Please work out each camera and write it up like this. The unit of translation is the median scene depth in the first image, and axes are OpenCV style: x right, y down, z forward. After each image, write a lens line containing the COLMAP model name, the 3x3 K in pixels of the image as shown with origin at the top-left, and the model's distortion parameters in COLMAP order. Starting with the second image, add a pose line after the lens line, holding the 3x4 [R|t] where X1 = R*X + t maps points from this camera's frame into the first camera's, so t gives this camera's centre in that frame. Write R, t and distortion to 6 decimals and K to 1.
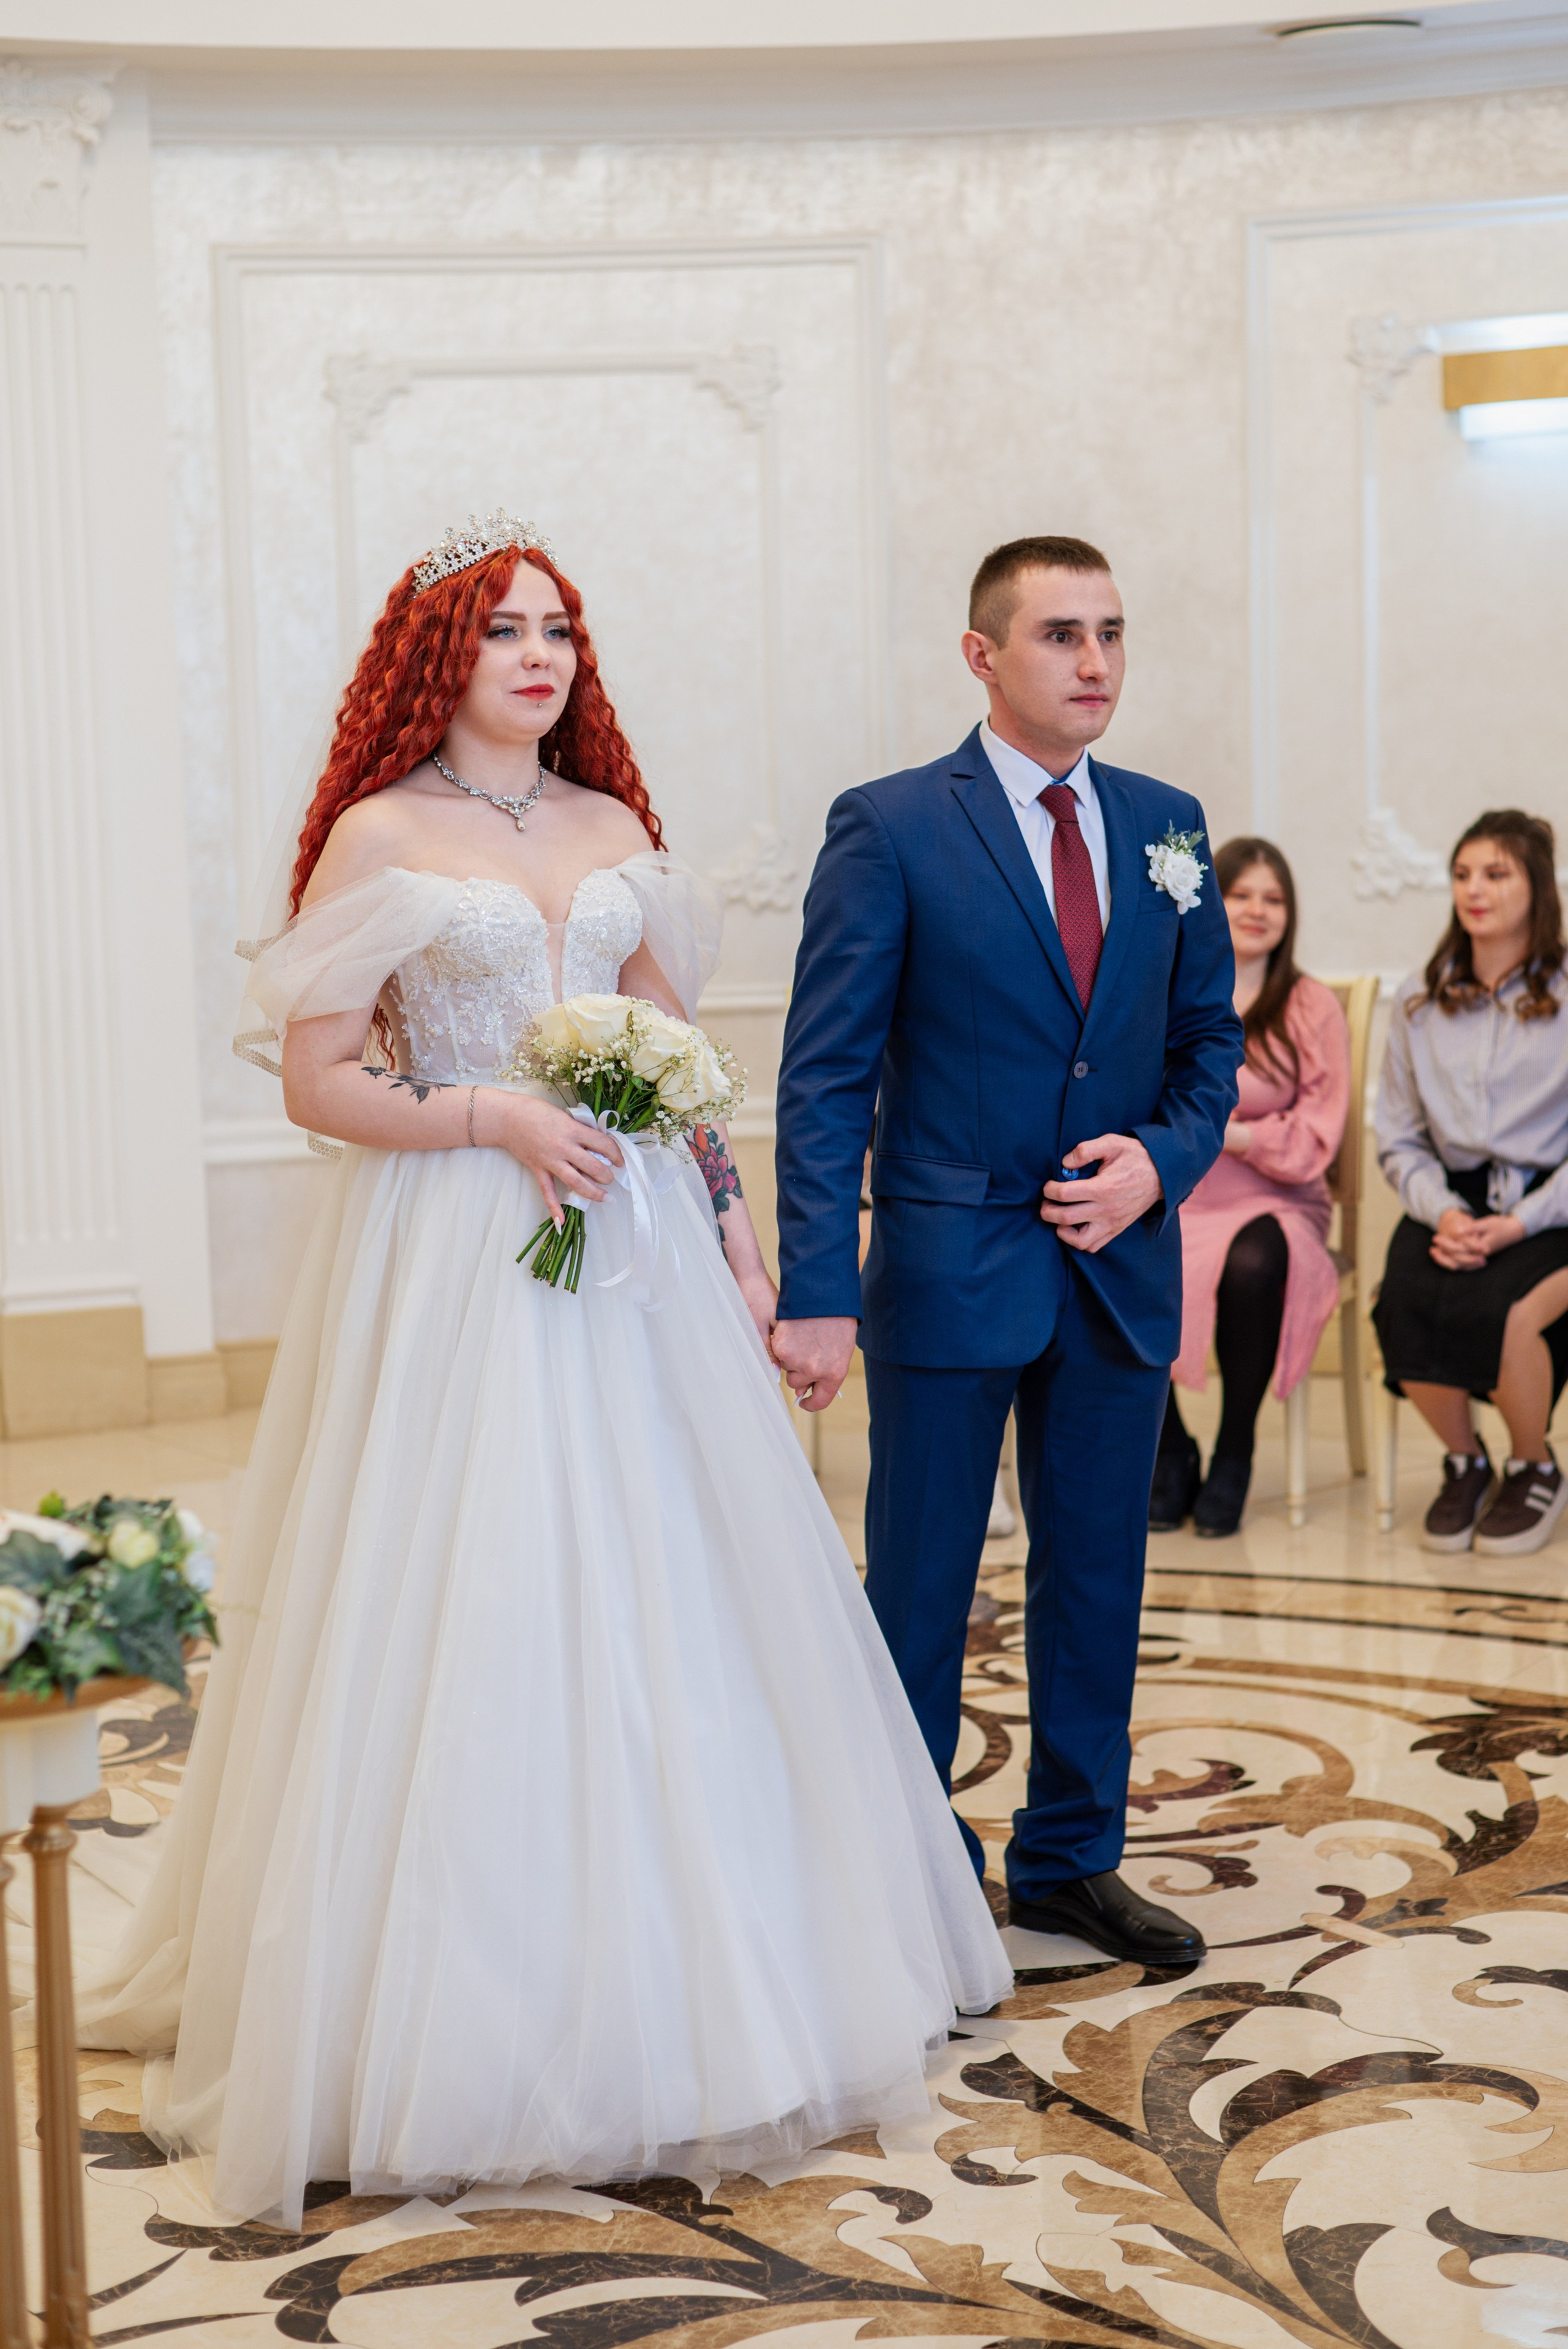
lens RADIAL K [[3475.7, 0, 781.7], [0, 3475.7, 1178.9], [0, 0, 1]] dist [-0.063946, 0.000000]
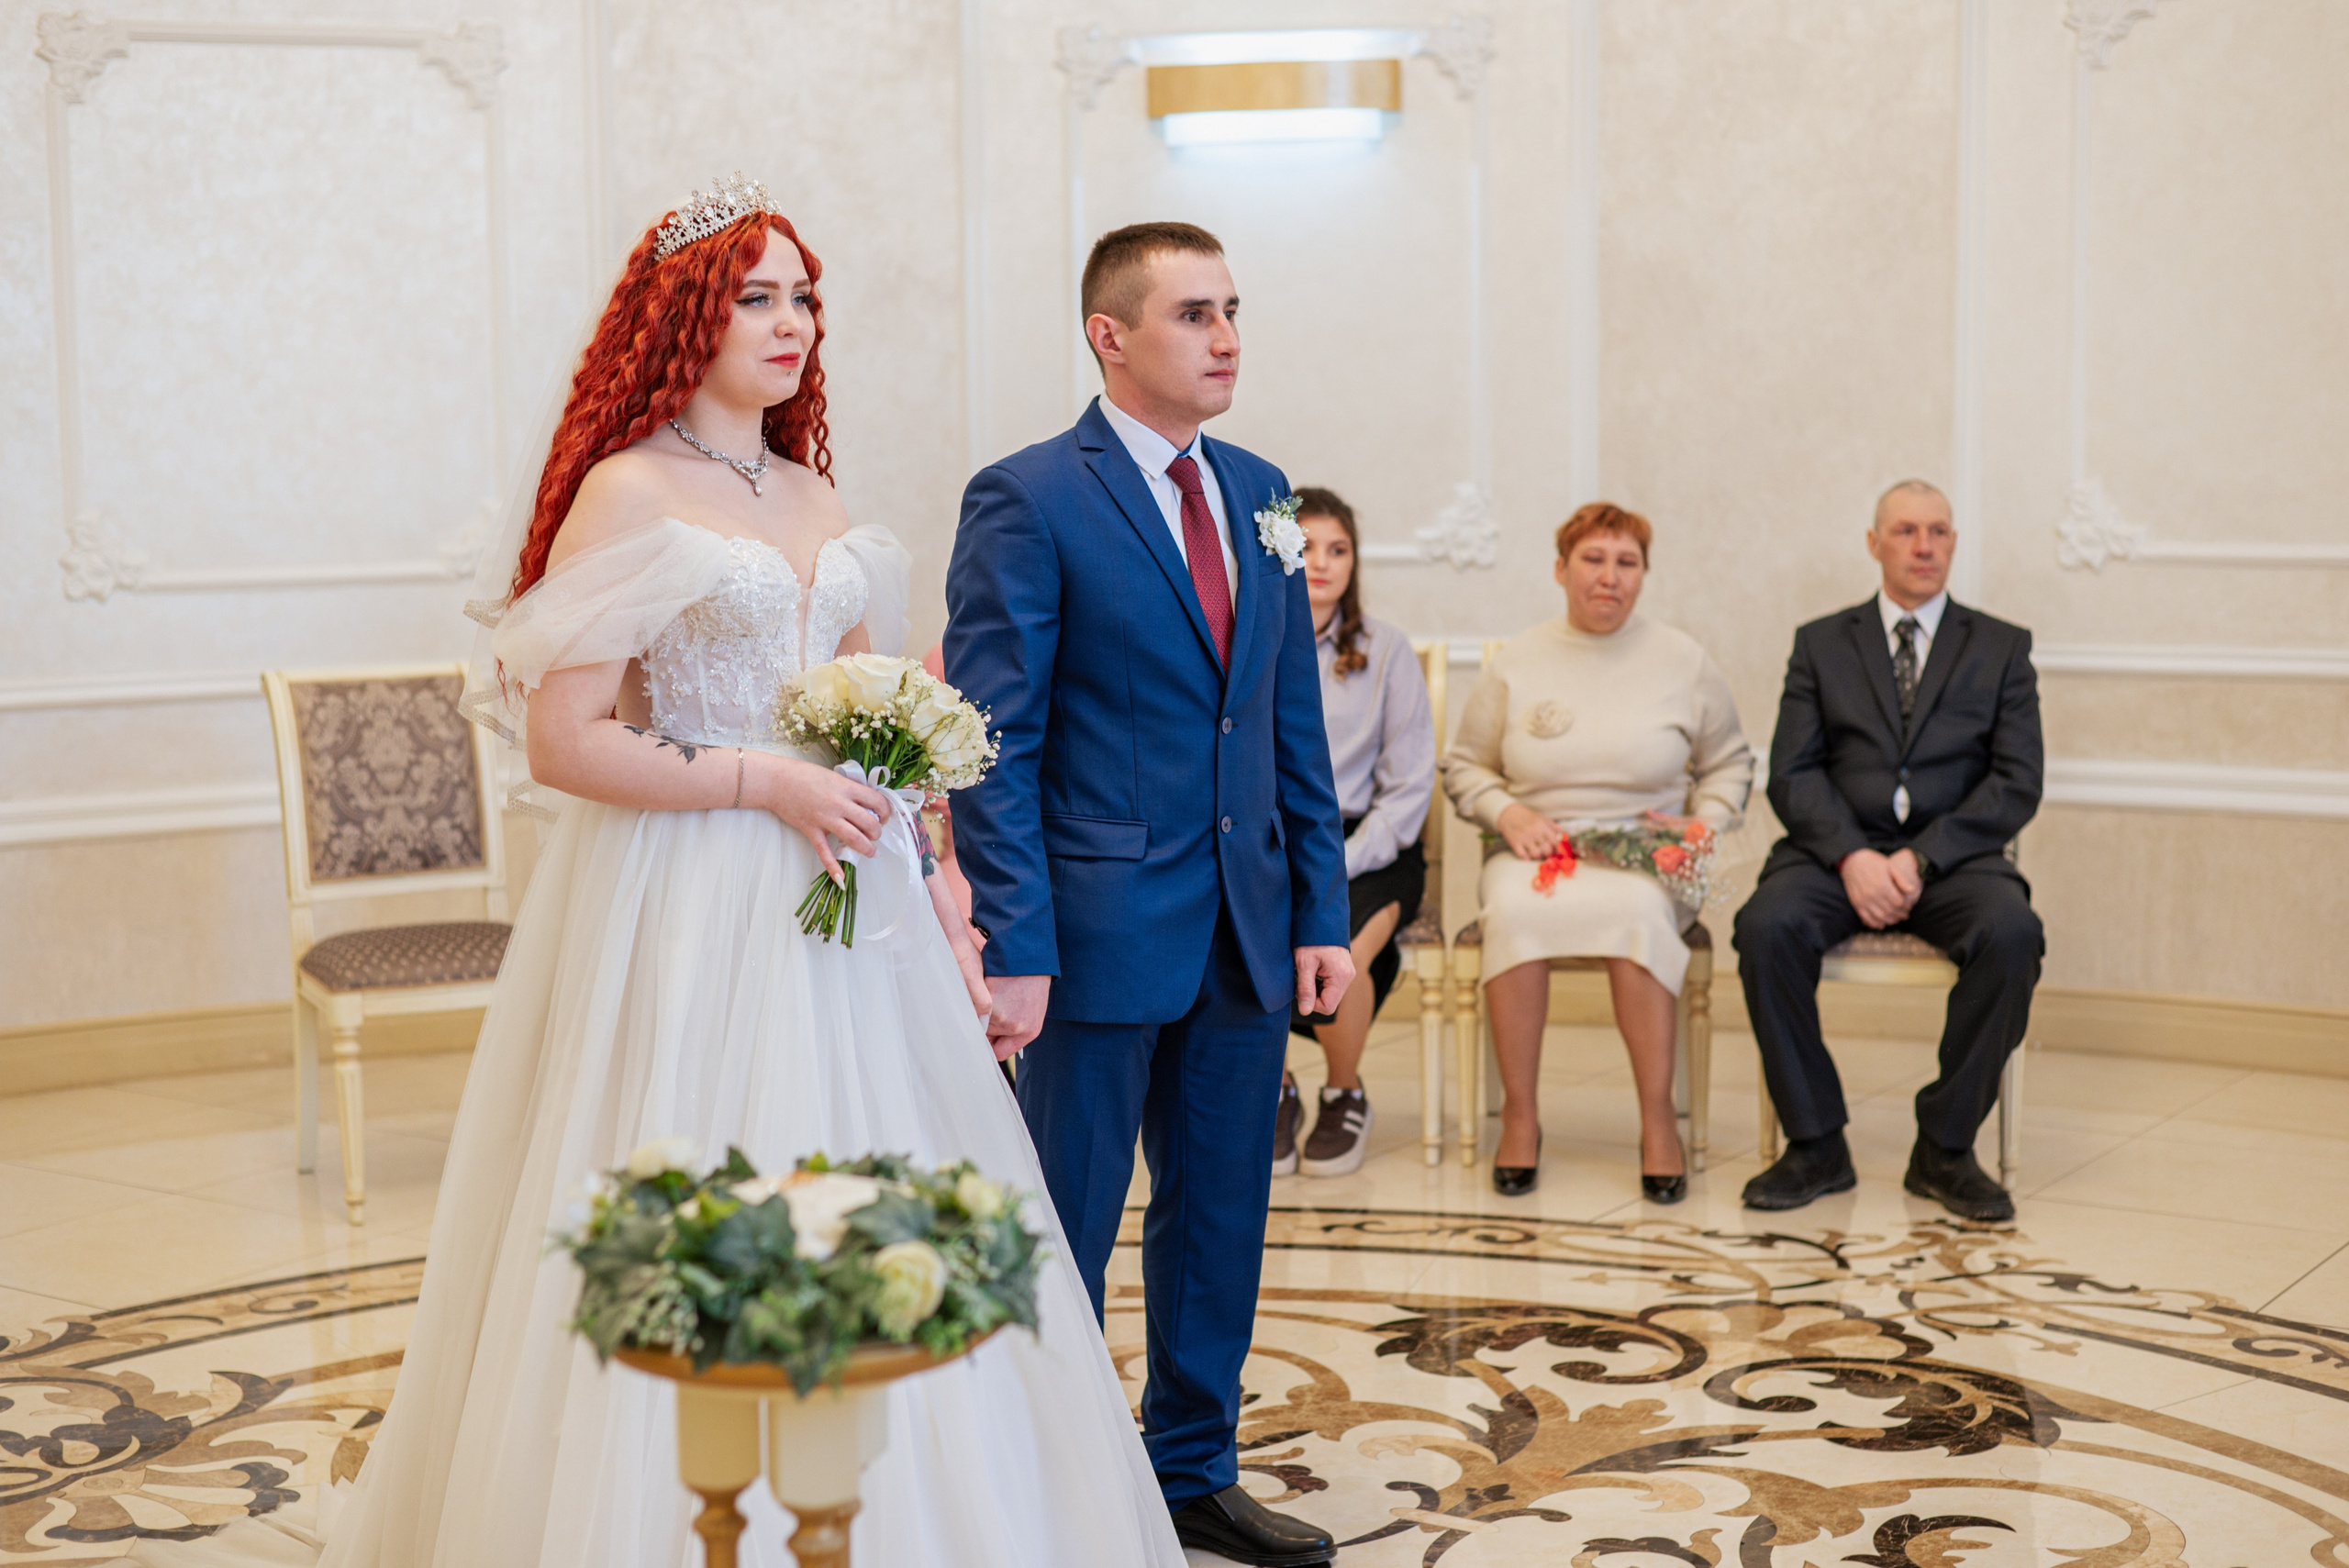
lens RADIAL K [[3347.7, 0, 1174.8], [0, 3347.7, 772.6], [0, 0, 1]] dist [-0.043317, 0.000000]
pose [[0.942221, -0.020155, 0.334386, -0.258573], [0.028310, 0.999408, -0.019530, 0.002572], [-0.333794, 0.027868, 0.942234, 0.041894]]
